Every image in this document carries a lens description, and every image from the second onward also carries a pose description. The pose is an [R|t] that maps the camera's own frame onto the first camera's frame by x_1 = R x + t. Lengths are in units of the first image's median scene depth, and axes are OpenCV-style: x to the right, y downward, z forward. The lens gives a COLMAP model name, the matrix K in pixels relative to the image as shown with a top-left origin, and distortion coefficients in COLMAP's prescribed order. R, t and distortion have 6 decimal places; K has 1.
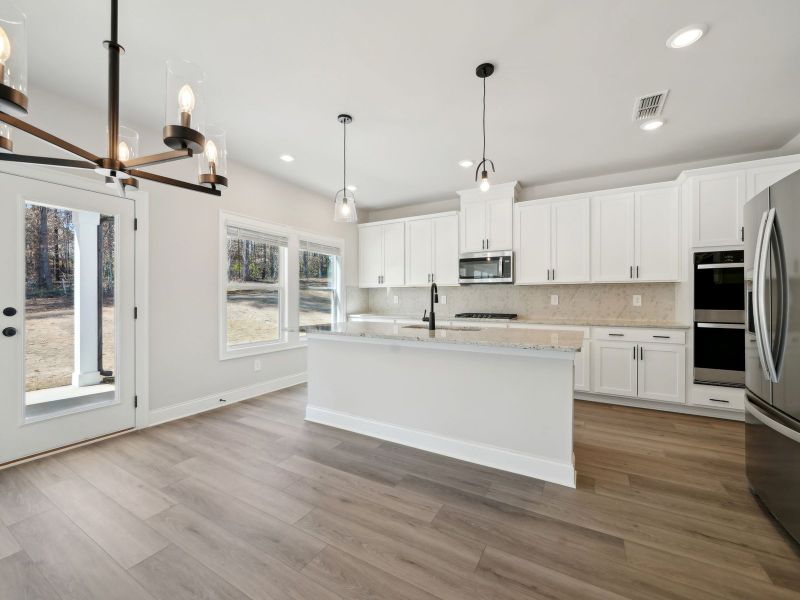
lens RADIAL K [[314.7, 0, 397.8], [0, 314.7, 300.0], [0, 0, 1]] dist [-0.002975, 0.000120]
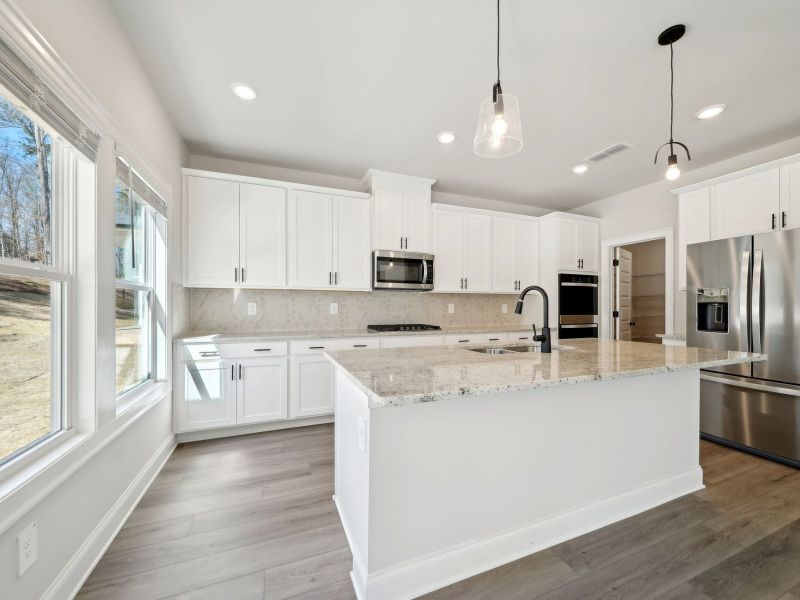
lens RADIAL K [[314.7, 0, 399.8], [0, 314.7, 303.9], [0, 0, 1]] dist [-0.002975, 0.000120]
pose [[0.626130, 0.006362, 0.779693, -0.404058], [0.001350, 0.999956, -0.009244, -0.005608], [-0.779718, 0.006840, 0.626094, 0.505743]]
